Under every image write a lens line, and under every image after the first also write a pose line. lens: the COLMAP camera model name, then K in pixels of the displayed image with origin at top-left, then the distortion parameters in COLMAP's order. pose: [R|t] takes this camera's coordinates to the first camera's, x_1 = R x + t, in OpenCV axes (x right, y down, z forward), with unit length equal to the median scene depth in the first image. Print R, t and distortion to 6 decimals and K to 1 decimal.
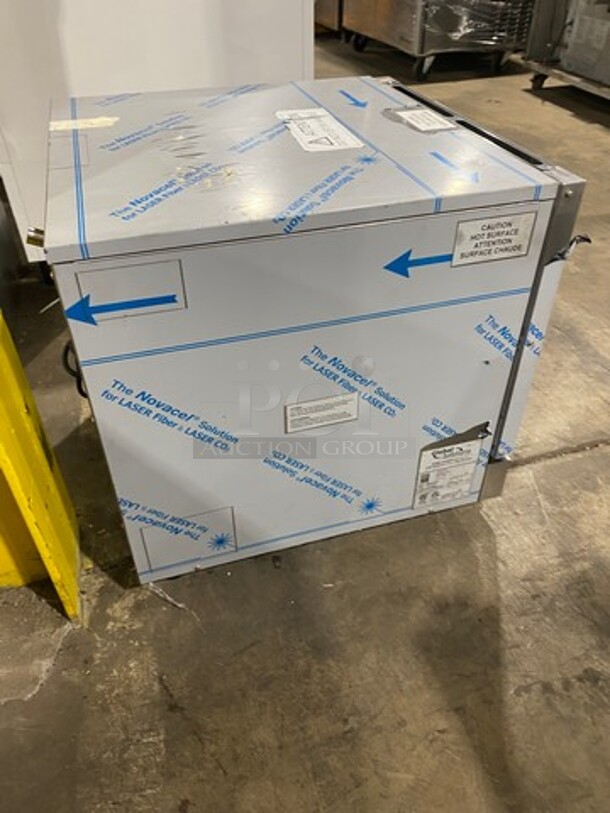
lens RADIAL K [[616.8, 0, 296.9], [0, 616.8, 406.0], [0, 0, 1]] dist [0.000687, 0.003738]
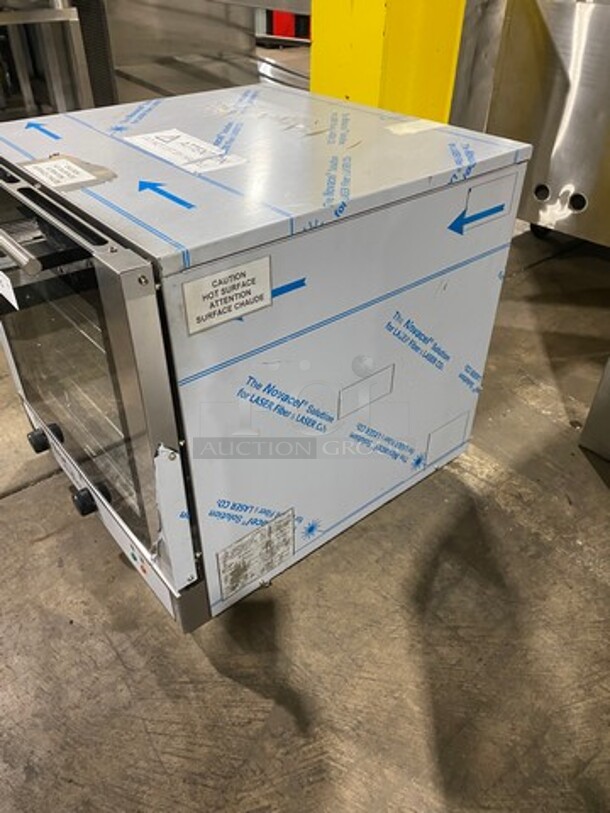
lens RADIAL K [[618.9, 0, 303.3], [0, 618.9, 395.9], [0, 0, 1]] dist [-0.001027, 0.001640]
pose [[-0.921227, 0.240935, -0.305437, 0.233160], [-0.237091, 0.274758, 0.931824, -1.229336], [0.308431, 0.930837, -0.195991, 1.542594]]
